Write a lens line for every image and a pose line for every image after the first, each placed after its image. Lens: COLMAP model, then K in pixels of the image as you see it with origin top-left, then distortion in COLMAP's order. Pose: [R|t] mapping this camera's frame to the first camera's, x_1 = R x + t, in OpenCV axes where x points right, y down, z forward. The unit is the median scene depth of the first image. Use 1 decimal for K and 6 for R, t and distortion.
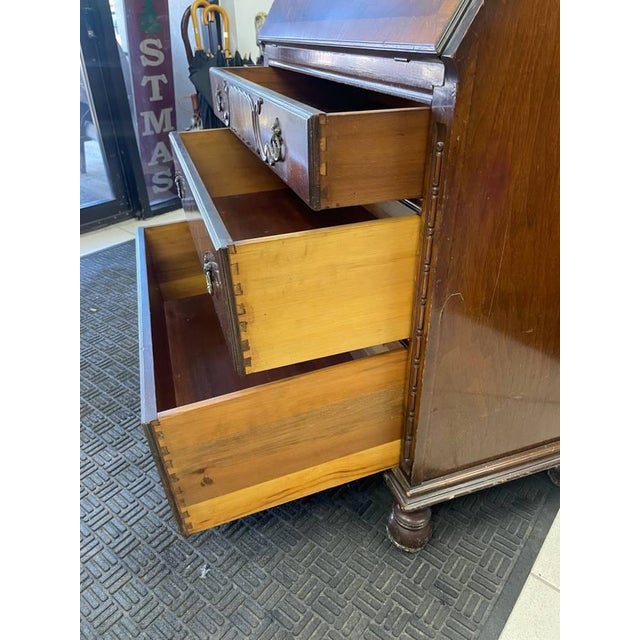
lens RADIAL K [[487.3, 0, 318.7], [0, 487.3, 319.9], [0, 0, 1]] dist [0.071011, -0.096112]
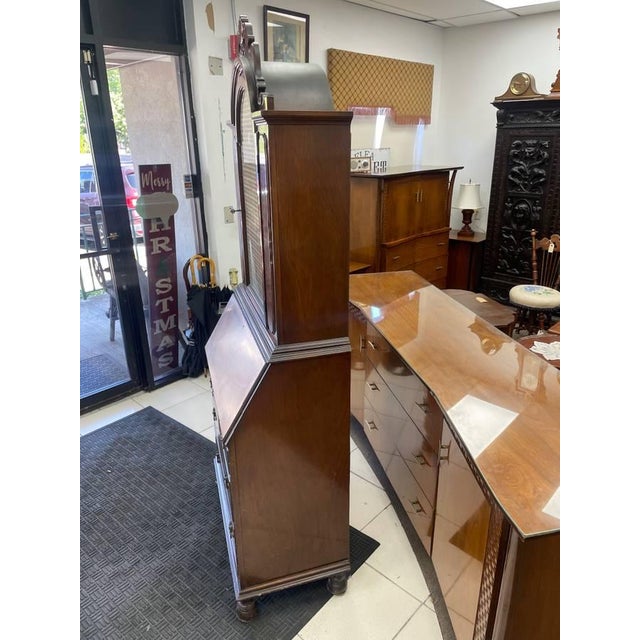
lens RADIAL K [[487.3, 0, 322.0], [0, 487.3, 321.8], [0, 0, 1]] dist [0.071011, -0.096112]
pose [[0.999549, 0.018074, -0.023966, 0.197901], [-0.022180, 0.982686, -0.183947, -0.153672], [0.020226, 0.184396, 0.982644, -0.484670]]
